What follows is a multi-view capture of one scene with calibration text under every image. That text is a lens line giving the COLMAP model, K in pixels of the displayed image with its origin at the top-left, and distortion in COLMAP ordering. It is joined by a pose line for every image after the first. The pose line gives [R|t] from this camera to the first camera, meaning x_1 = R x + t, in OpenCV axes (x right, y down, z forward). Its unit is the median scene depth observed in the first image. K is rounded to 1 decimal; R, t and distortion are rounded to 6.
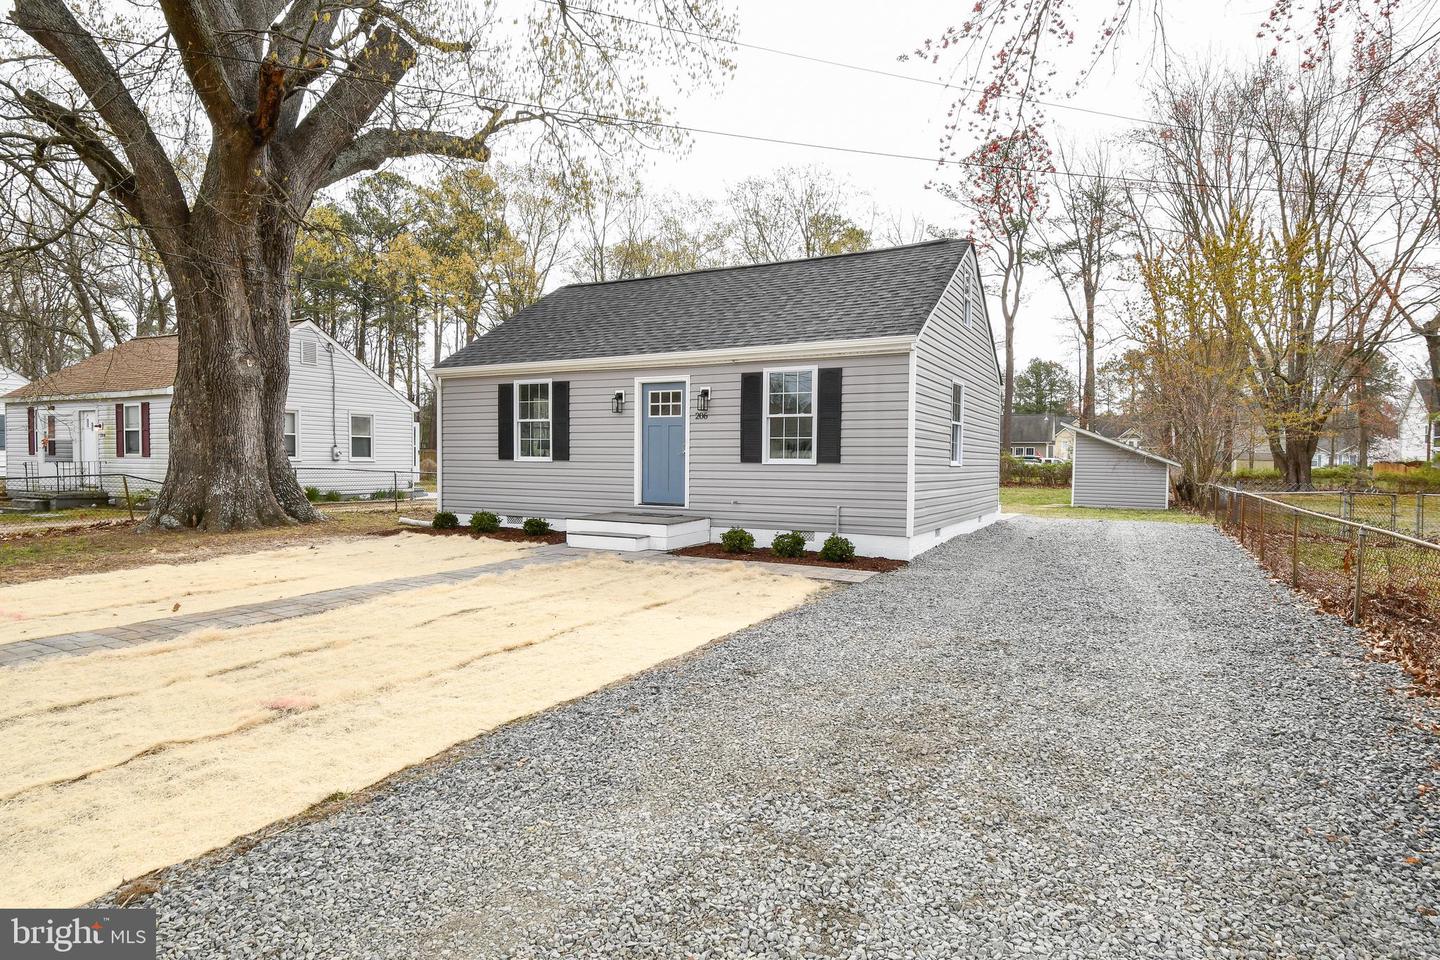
lens RADIAL K [[877.7, 0, 718.1], [0, 877.7, 482.6], [0, 0, 1]] dist [-0.008217, -0.012601]
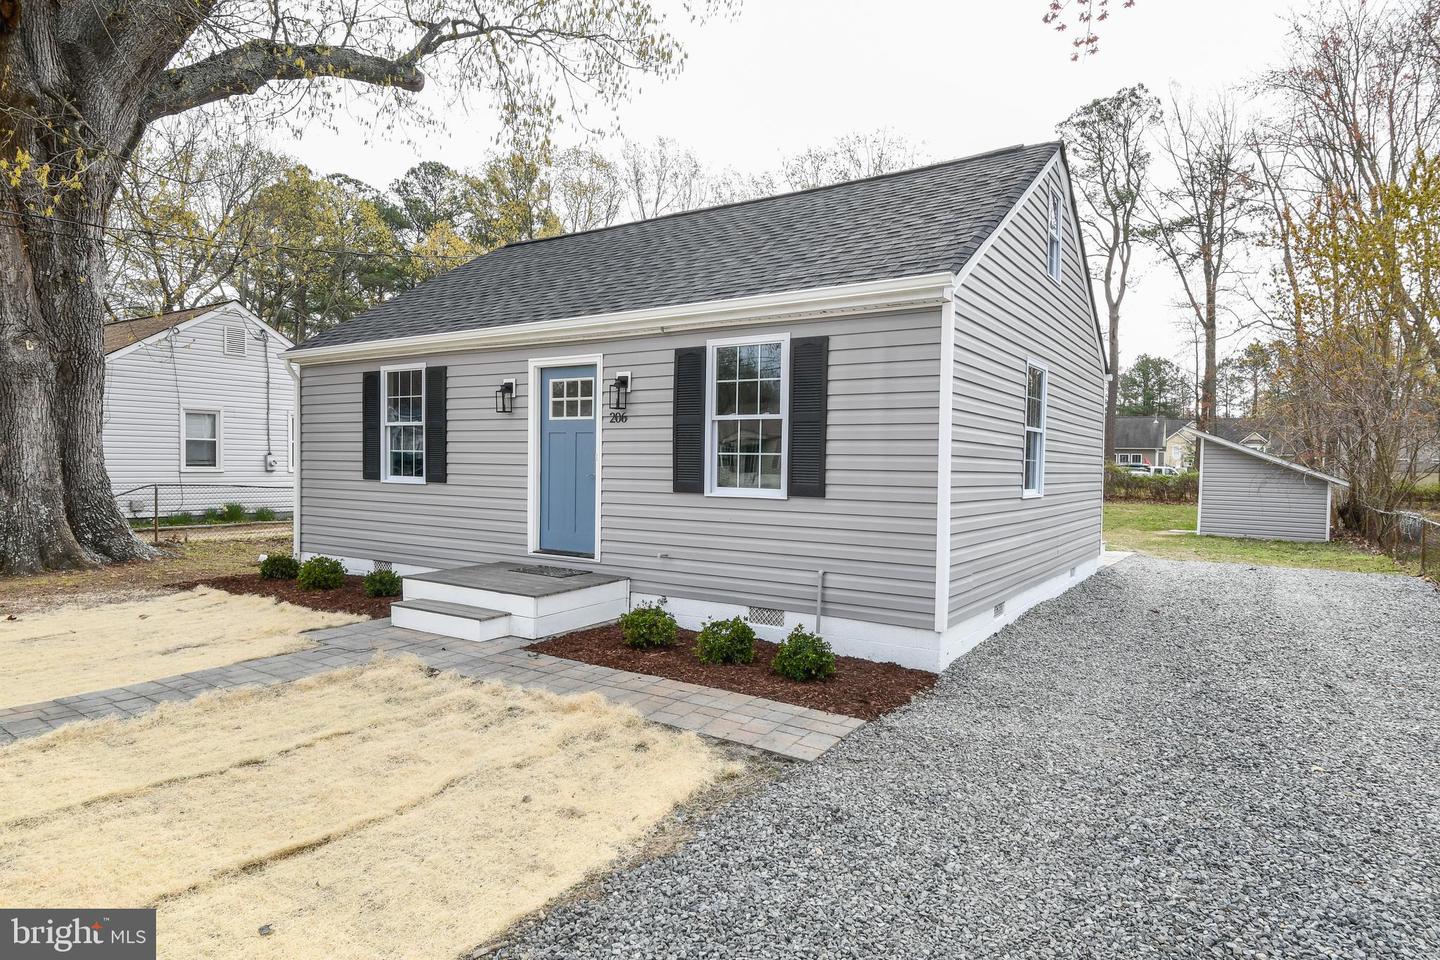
lens RADIAL K [[877.7, 0, 715.9], [0, 877.7, 478.9], [0, 0, 1]] dist [-0.008217, -0.012601]
pose [[0.994717, 0.007591, -0.102372, 0.104931], [-0.008290, 0.999945, -0.006403, -0.025247], [0.102318, 0.007217, 0.994726, 0.337058]]
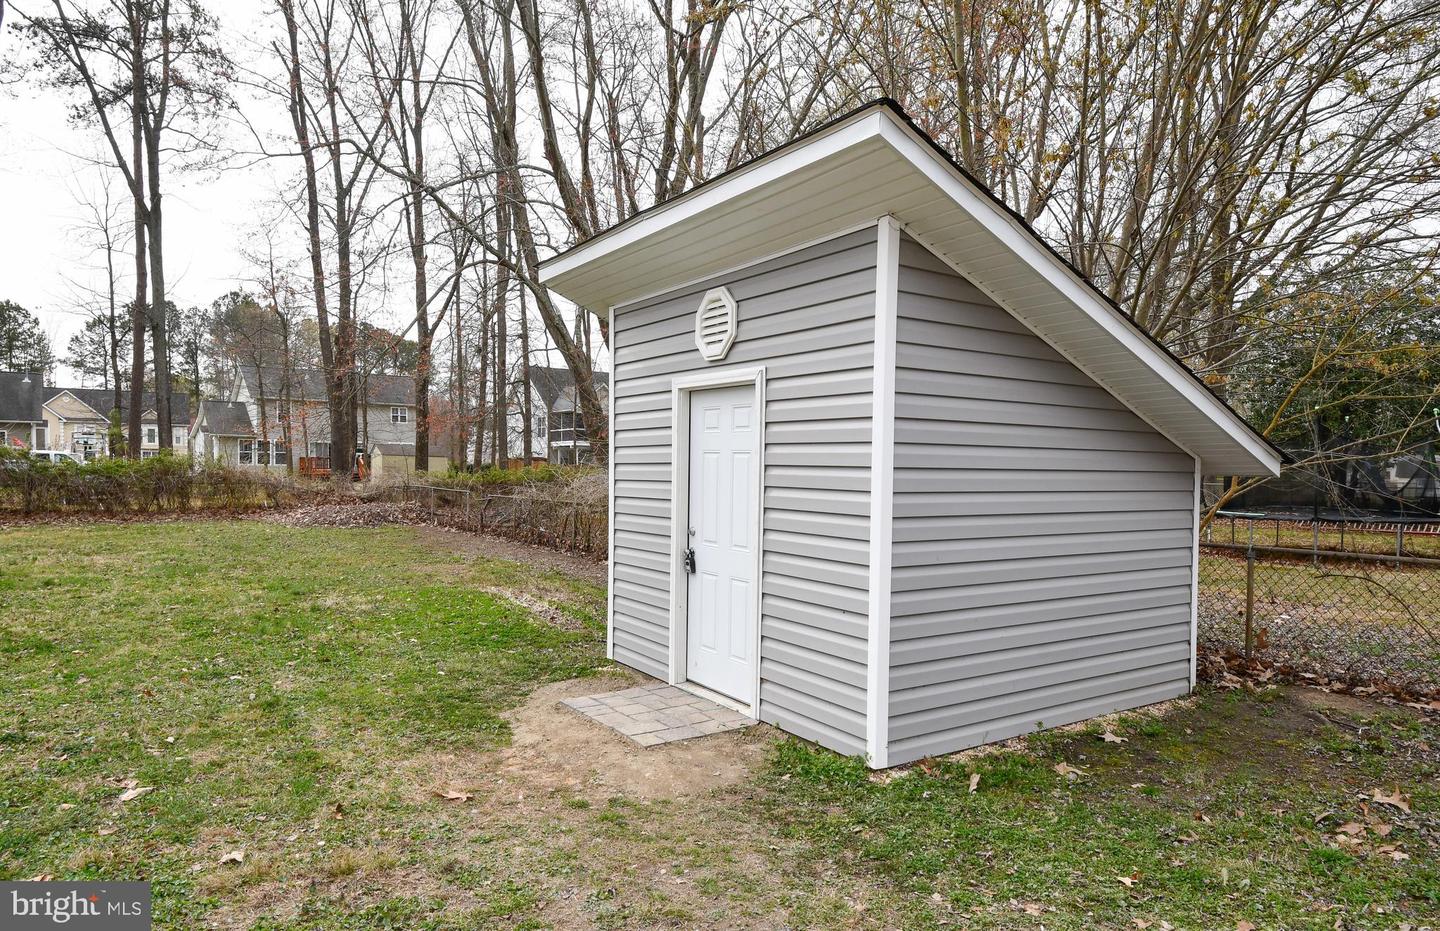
lens RADIAL K [[891.3, 0, 716.9], [0, 891.3, 464.7], [0, 0, 1]] dist [-0.010946, -0.002633]
pose [[0.490083, -0.017356, 0.871503, 0.462333], [0.029905, 0.999548, 0.003089, -0.037127], [-0.871163, 0.024548, 0.490381, 1.588813]]
